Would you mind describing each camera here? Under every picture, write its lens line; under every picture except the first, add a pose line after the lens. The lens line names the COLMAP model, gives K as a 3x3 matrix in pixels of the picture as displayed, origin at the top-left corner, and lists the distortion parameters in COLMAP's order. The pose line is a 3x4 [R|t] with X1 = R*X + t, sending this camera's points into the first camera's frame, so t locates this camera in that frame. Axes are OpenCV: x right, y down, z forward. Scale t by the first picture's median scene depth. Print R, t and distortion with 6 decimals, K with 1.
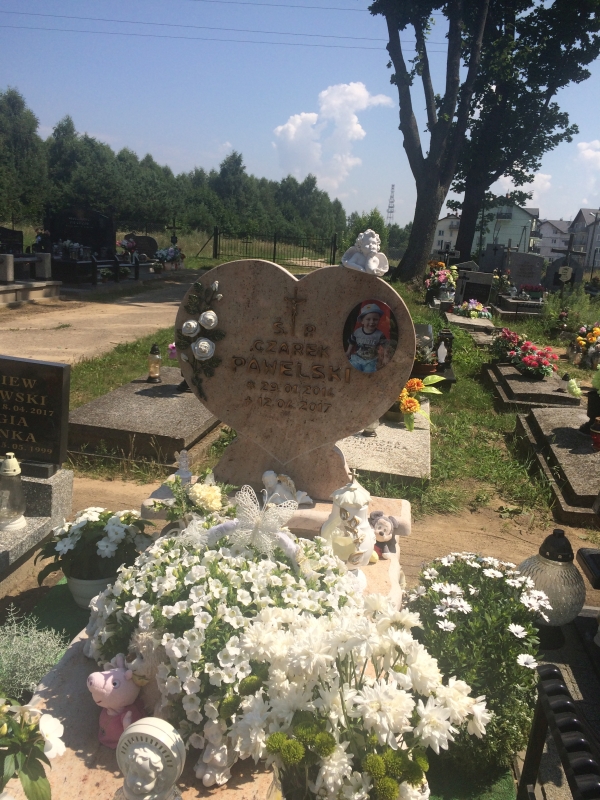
lens RADIAL K [[680.0, 0, 300.0], [0, 680.0, 400.0], [0, 0, 1]] dist [0.096662, -0.123378]
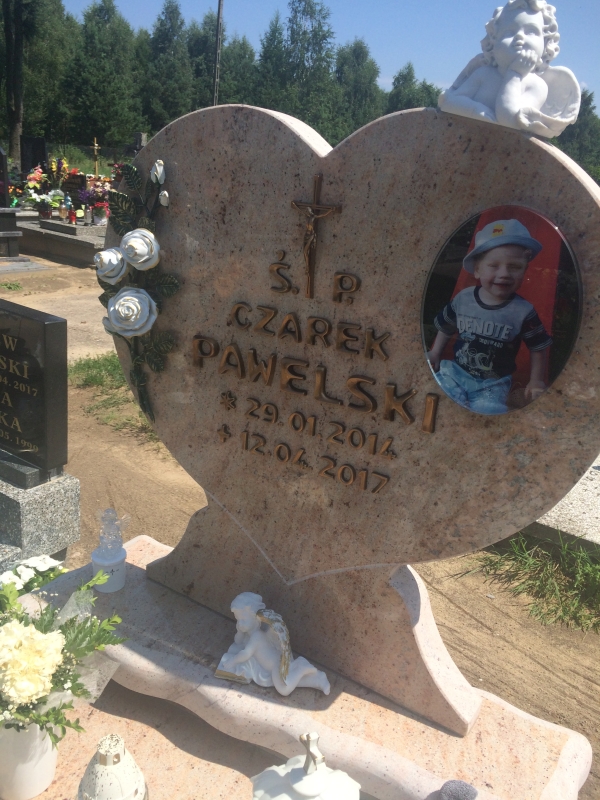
lens RADIAL K [[680.0, 0, 300.0], [0, 680.0, 400.0], [0, 0, 1]] dist [0.096662, -0.123378]
pose [[0.899401, 0.132864, -0.416443, 0.162150], [-0.105002, 0.990461, 0.089227, -0.069454], [0.424326, -0.036524, 0.904773, 0.623591]]
